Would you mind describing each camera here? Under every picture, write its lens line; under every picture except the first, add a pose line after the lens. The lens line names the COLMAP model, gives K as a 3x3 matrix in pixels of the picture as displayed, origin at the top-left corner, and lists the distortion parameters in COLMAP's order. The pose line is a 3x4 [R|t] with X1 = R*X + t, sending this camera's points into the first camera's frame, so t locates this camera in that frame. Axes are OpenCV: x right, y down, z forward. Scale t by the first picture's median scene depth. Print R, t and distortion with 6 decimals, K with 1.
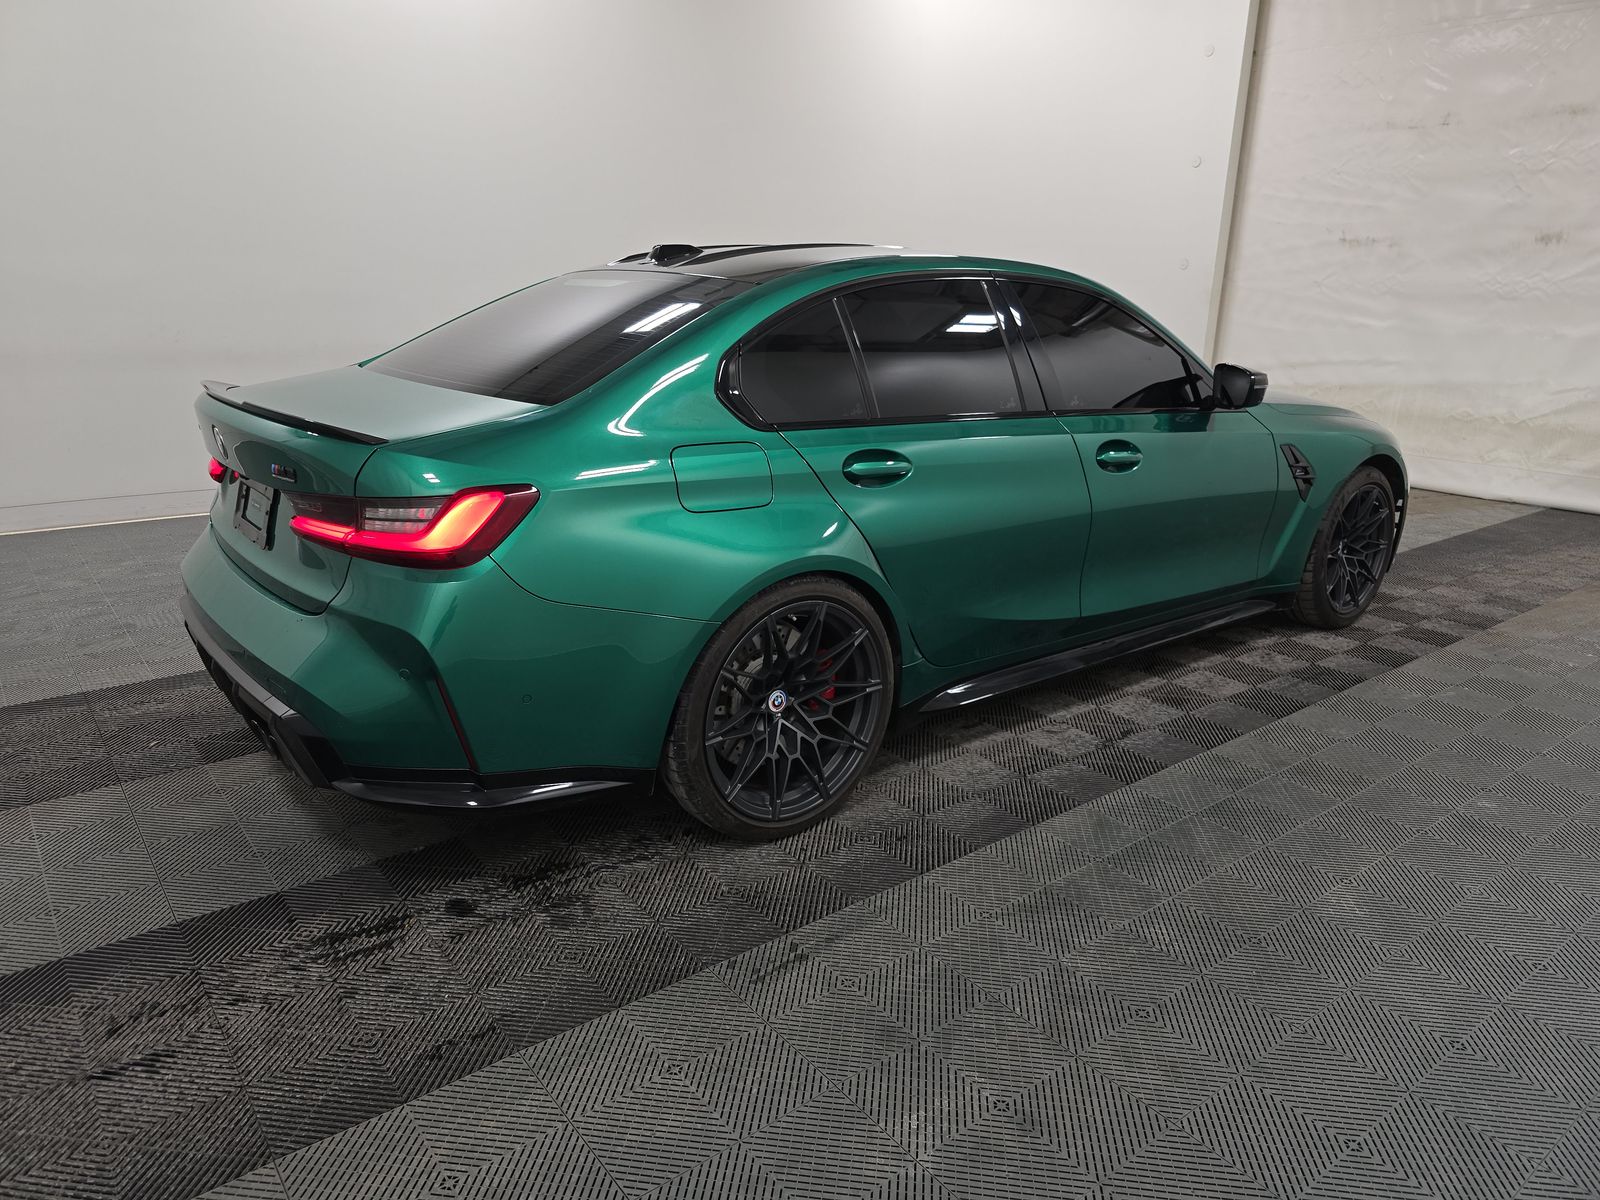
lens RADIAL K [[1070.6, 0, 795.5], [0, 1070.6, 599.0], [0, 0, 1]] dist [0.043523, -0.036490]
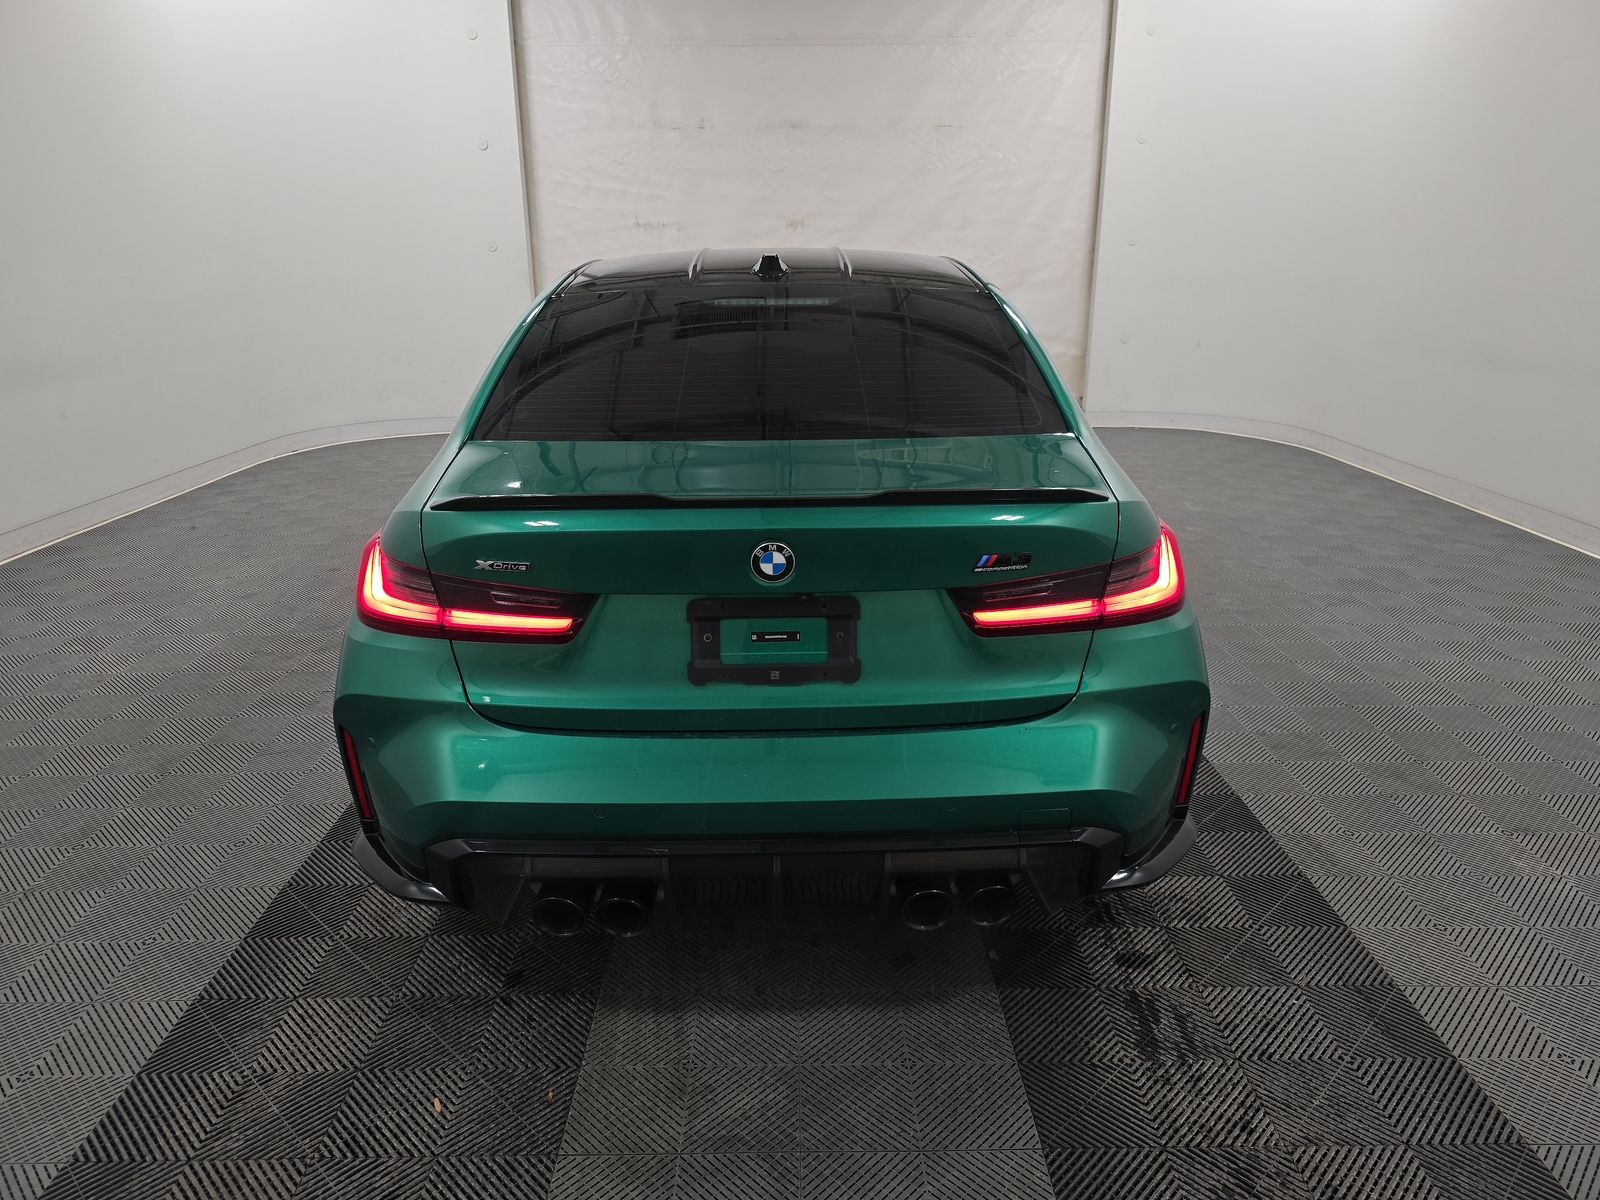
lens RADIAL K [[1070.6, 0, 795.5], [0, 1070.6, 599.0], [0, 0, 1]] dist [0.043523, -0.036490]
pose [[0.609474, -0.266515, 0.746666, -0.394176], [0.246930, 0.958770, 0.140664, -0.080937], [-0.753370, 0.098644, 0.650156, 0.199599]]
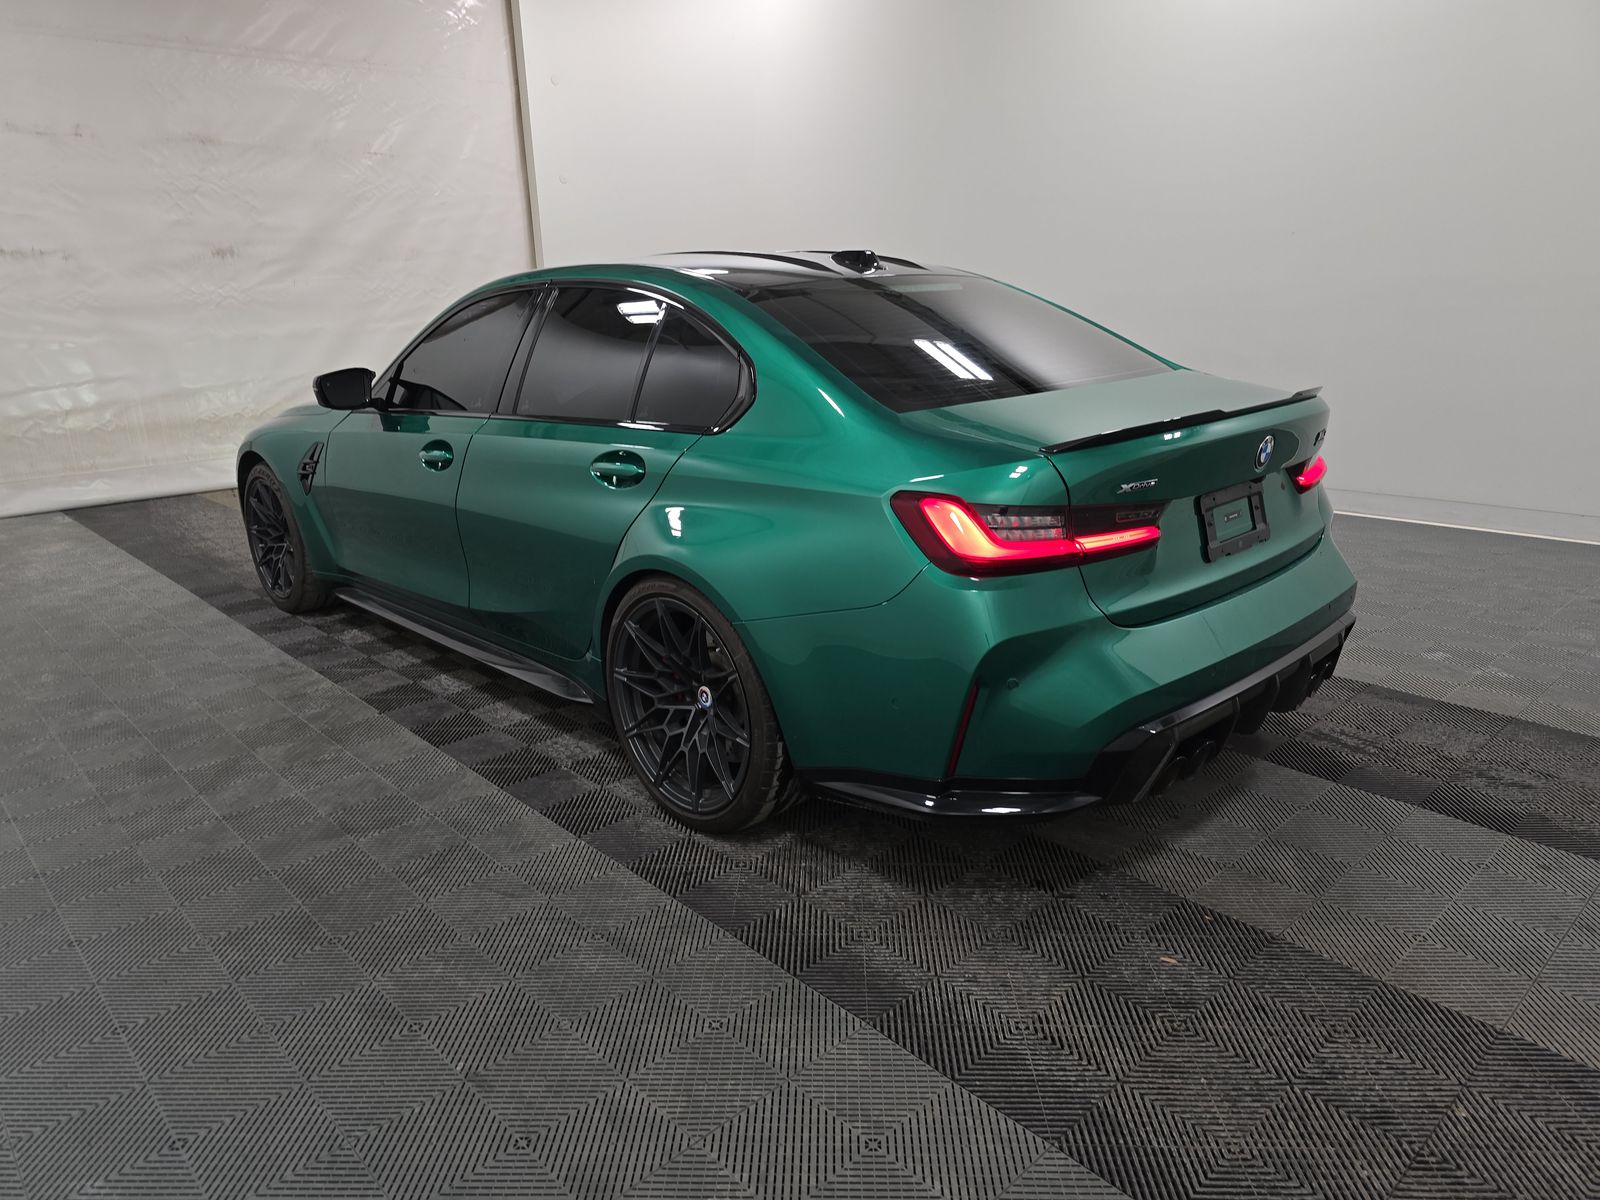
lens RADIAL K [[1070.6, 0, 795.5], [0, 1070.6, 599.0], [0, 0, 1]] dist [0.043523, -0.036490]
pose [[-0.086454, -0.296317, 0.951169, -0.540798], [0.310614, 0.899136, 0.308340, -0.169102], [-0.946596, 0.322104, 0.014306, 0.531129]]
